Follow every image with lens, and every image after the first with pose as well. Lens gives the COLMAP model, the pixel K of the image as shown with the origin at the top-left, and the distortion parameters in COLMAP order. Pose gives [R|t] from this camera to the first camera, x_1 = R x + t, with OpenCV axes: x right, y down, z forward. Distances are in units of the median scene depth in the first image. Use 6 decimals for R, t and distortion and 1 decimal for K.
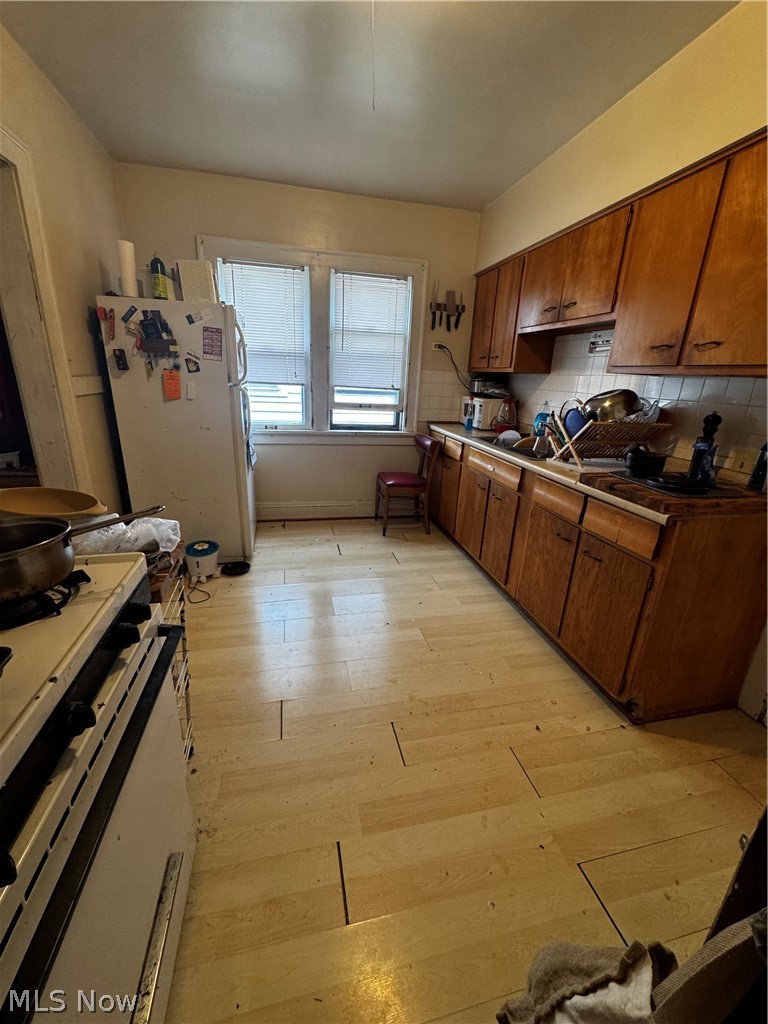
lens RADIAL K [[412.0, 0, 384.0], [0, 412.0, 512.0], [0, 0, 1]] dist [-0.000315, 0.000191]
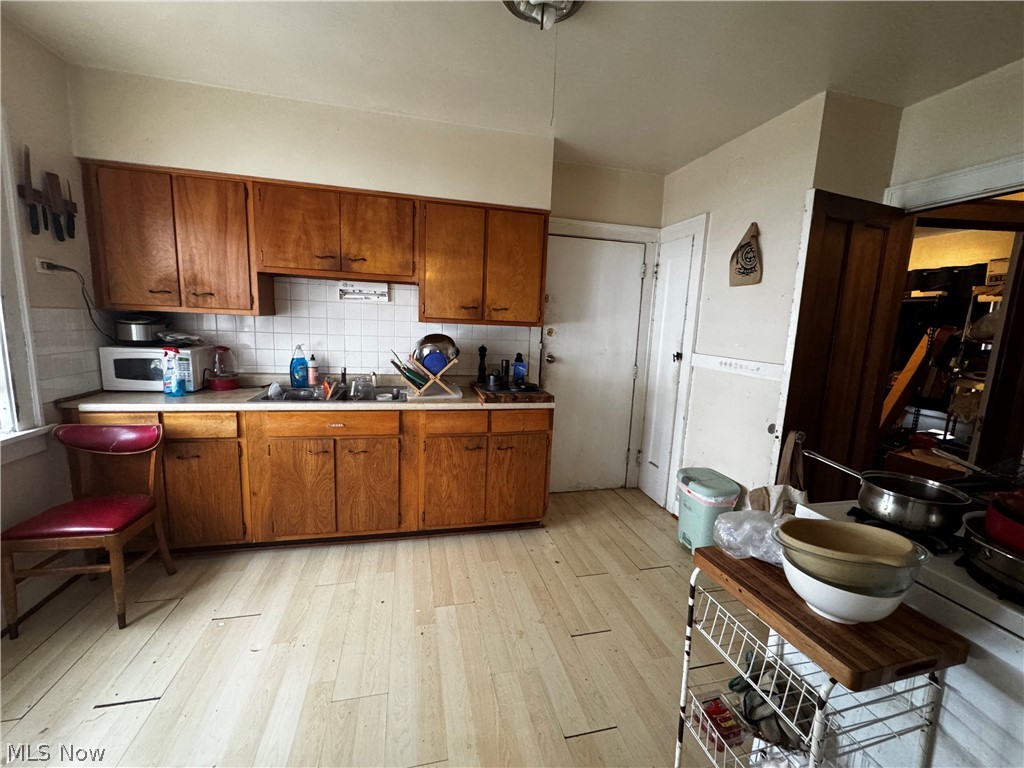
lens RADIAL K [[412.0, 0, 509.9], [0, 412.0, 382.6], [0, 0, 1]] dist [-0.000315, 0.000191]
pose [[-0.013225, -0.195379, 0.980639, -0.696331], [0.273175, 0.942709, 0.191507, -0.304728], [-0.961873, 0.270419, 0.040905, 0.677522]]
